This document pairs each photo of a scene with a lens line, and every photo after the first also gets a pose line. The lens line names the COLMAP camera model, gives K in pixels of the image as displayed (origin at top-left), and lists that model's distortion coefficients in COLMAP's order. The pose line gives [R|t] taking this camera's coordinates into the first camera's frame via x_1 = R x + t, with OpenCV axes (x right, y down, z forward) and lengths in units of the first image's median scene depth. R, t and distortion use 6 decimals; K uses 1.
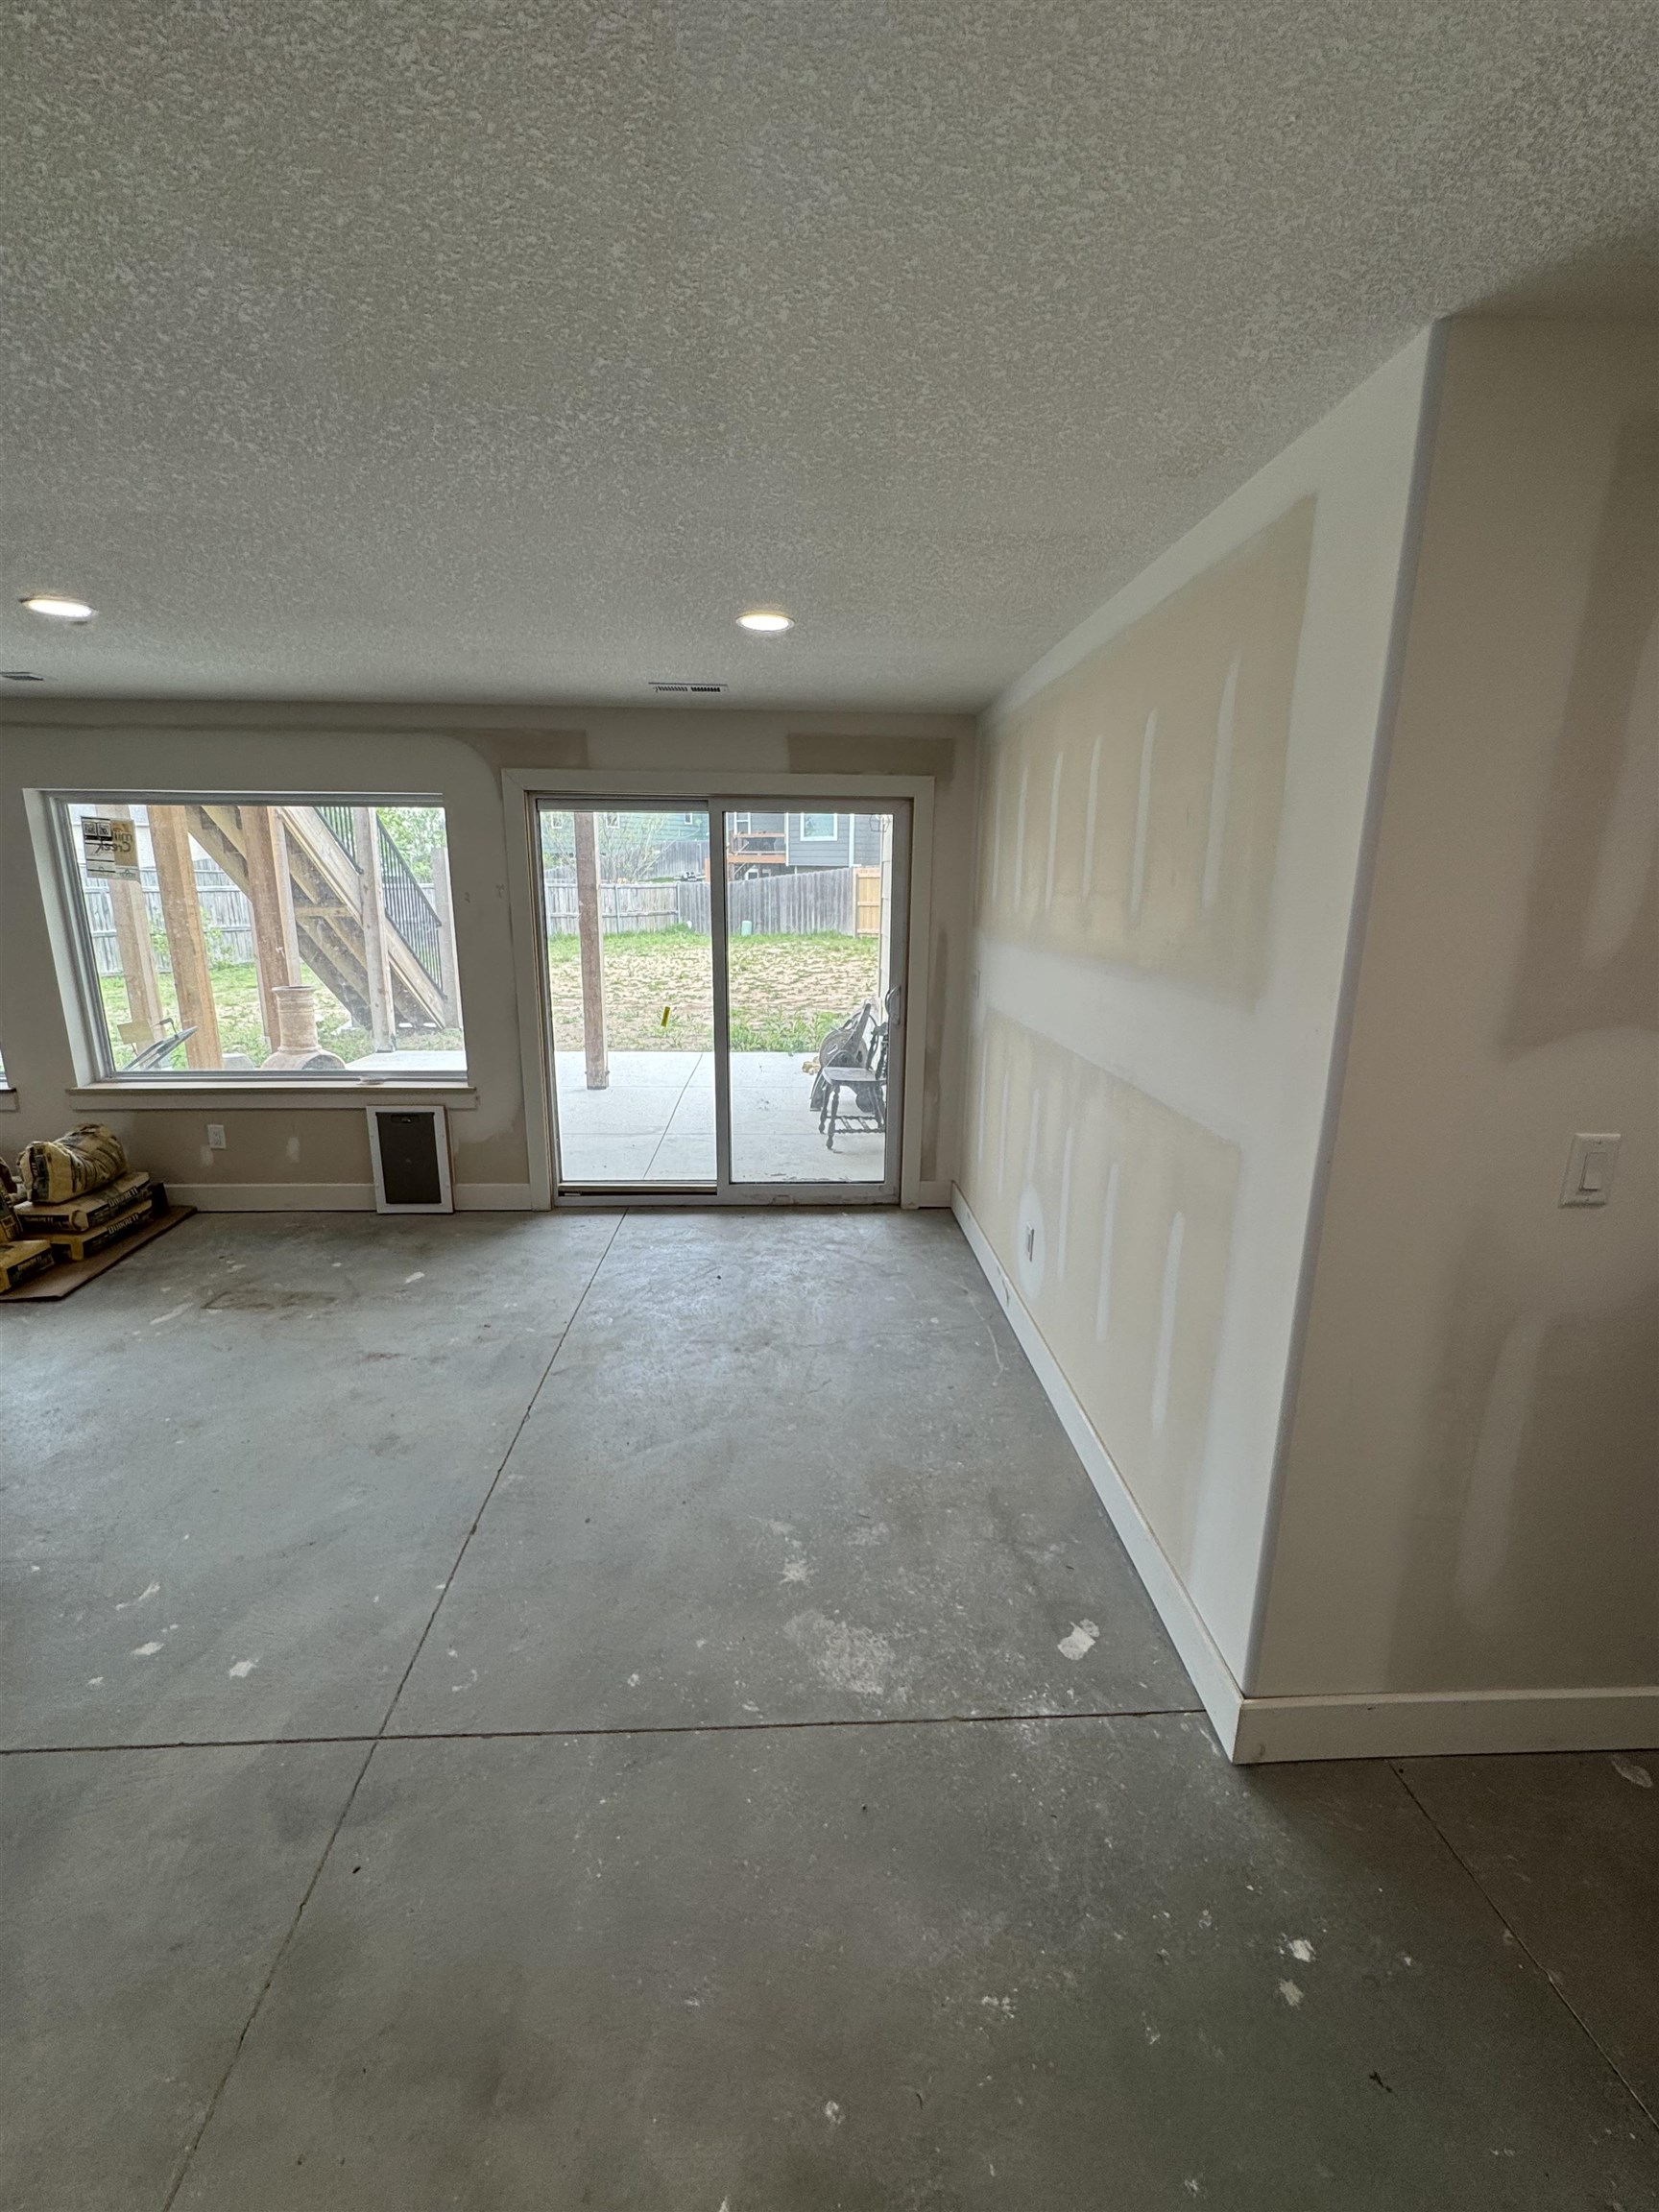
lens RADIAL K [[962.6, 0, 827.9], [0, 962.6, 1107.2], [0, 0, 1]] dist [-0.000756, -0.000132]
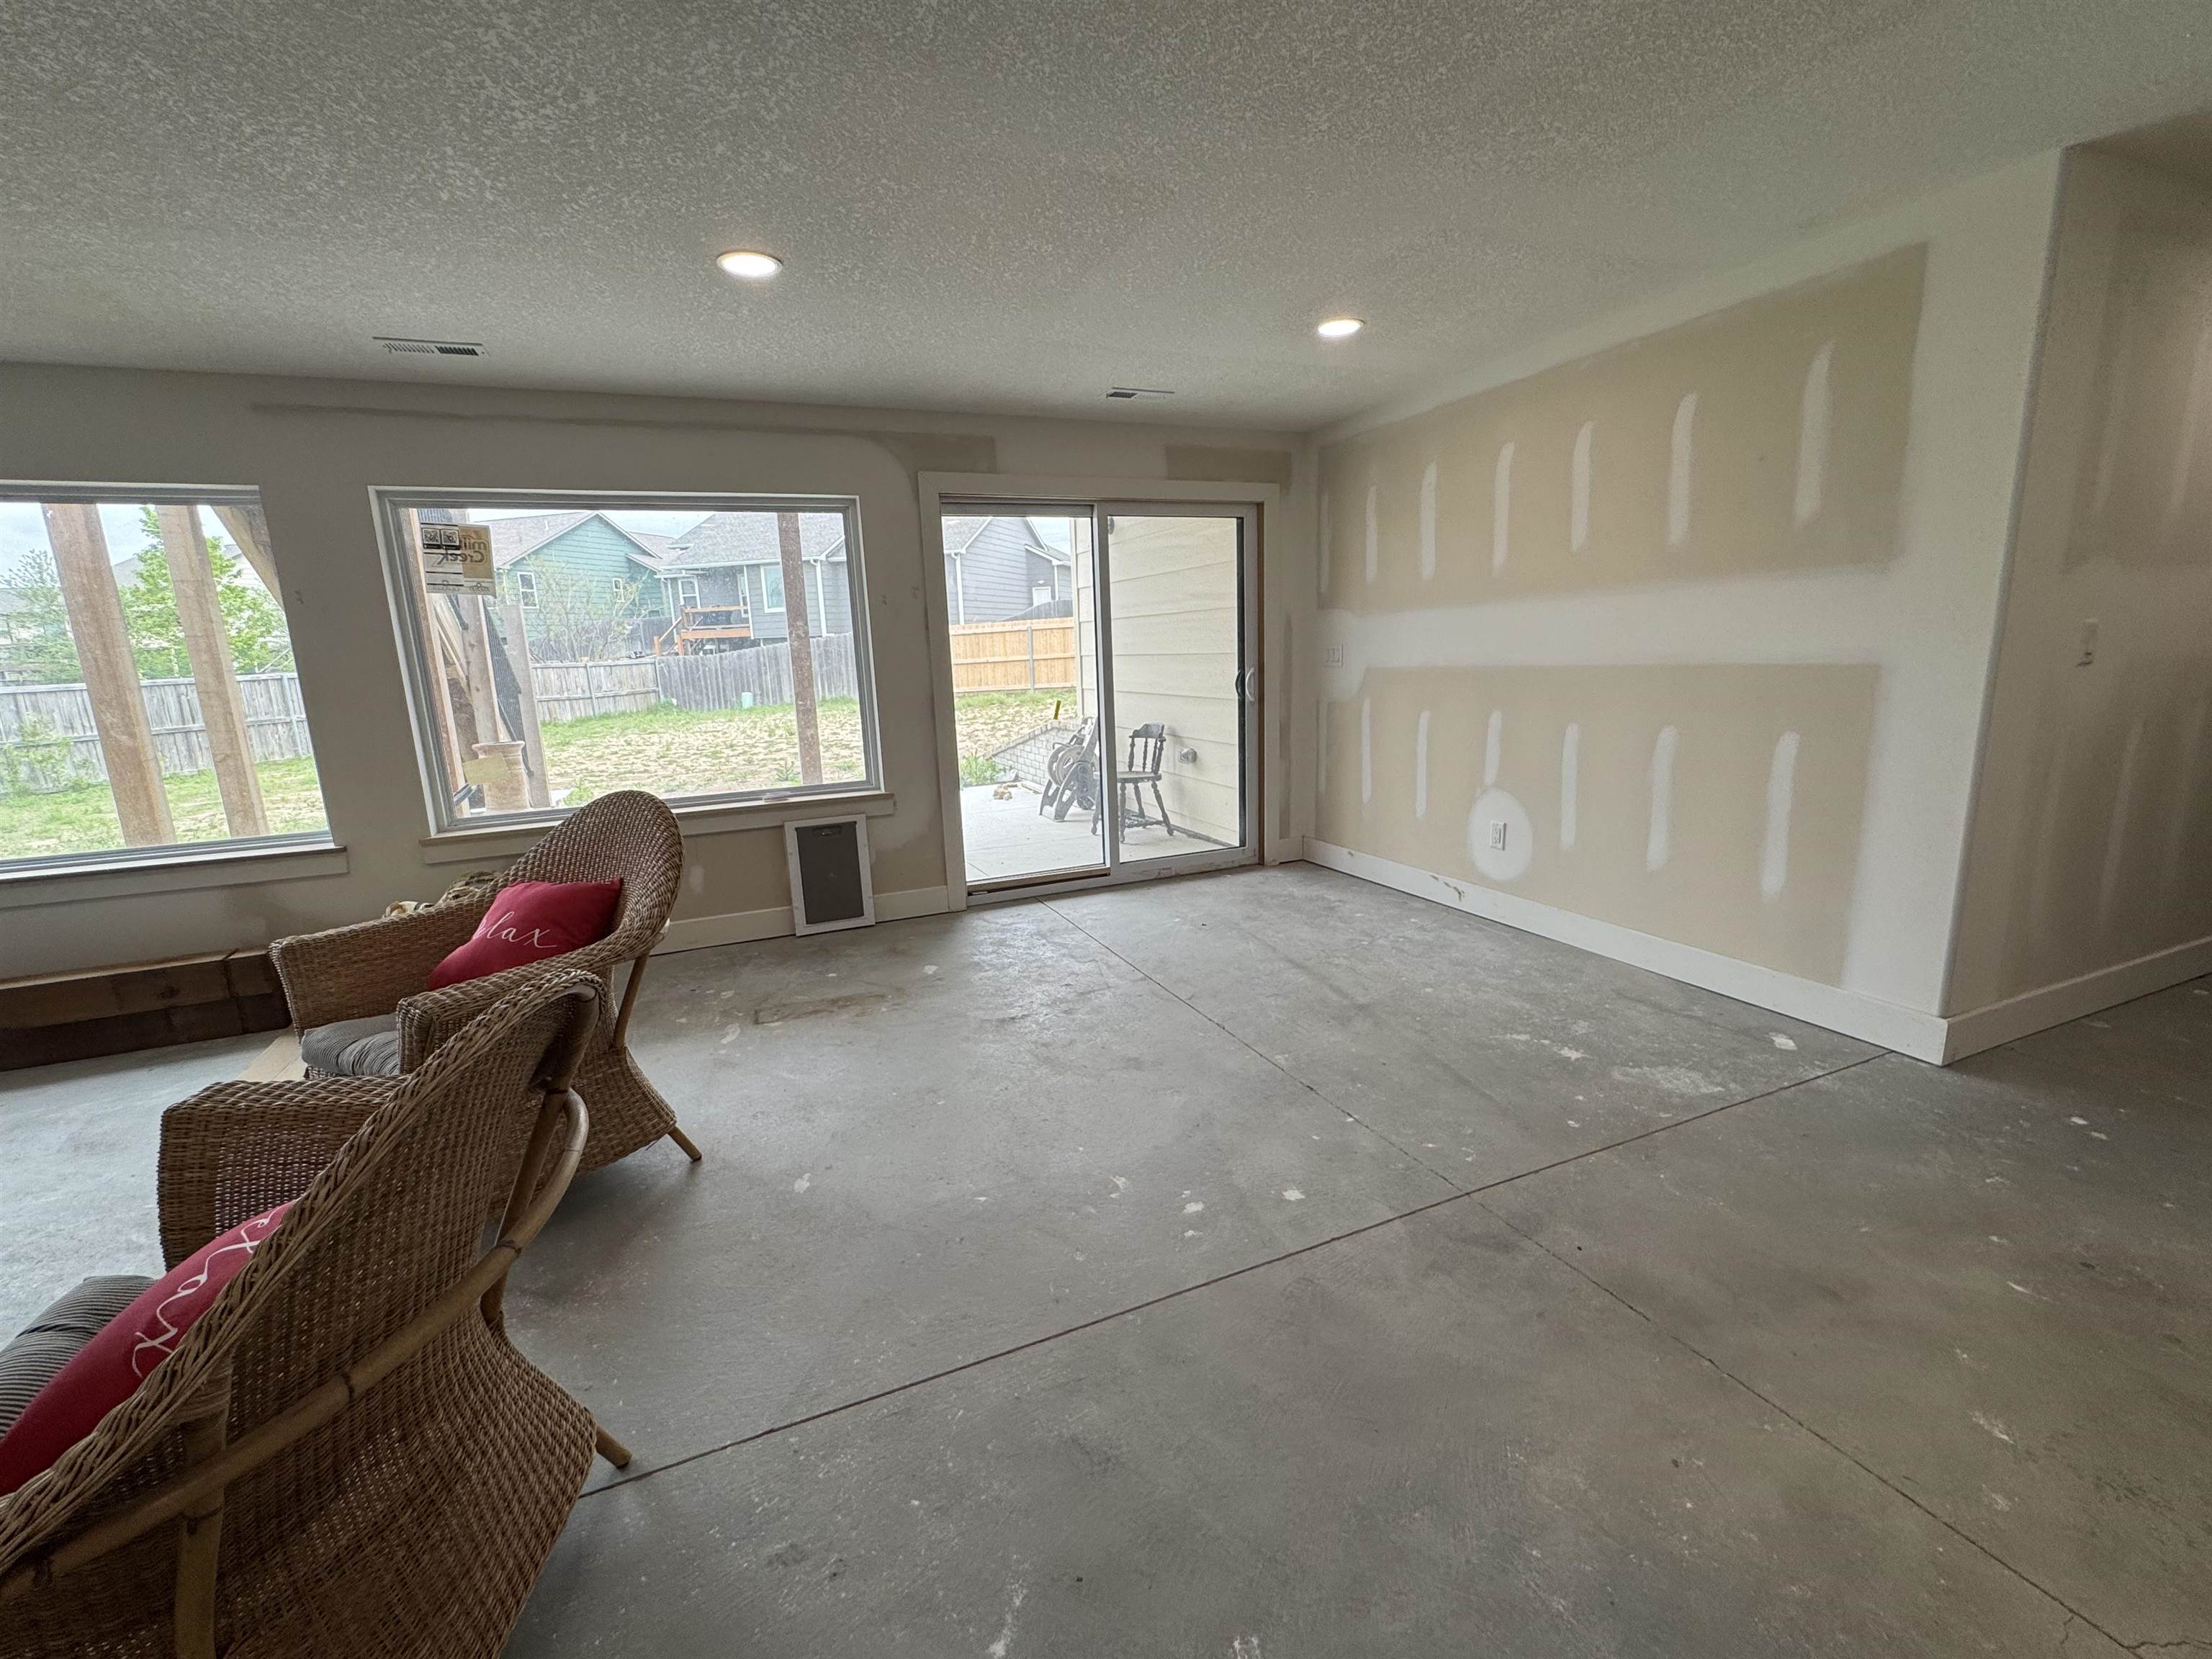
lens RADIAL K [[962.6, 0, 1108.4], [0, 962.6, 829.0], [0, 0, 1]] dist [-0.000756, -0.000132]
pose [[0.933353, -0.114246, 0.340295, -0.519832], [0.131543, 0.990911, -0.028120, 0.076558], [-0.333990, 0.071009, 0.939898, -0.002237]]
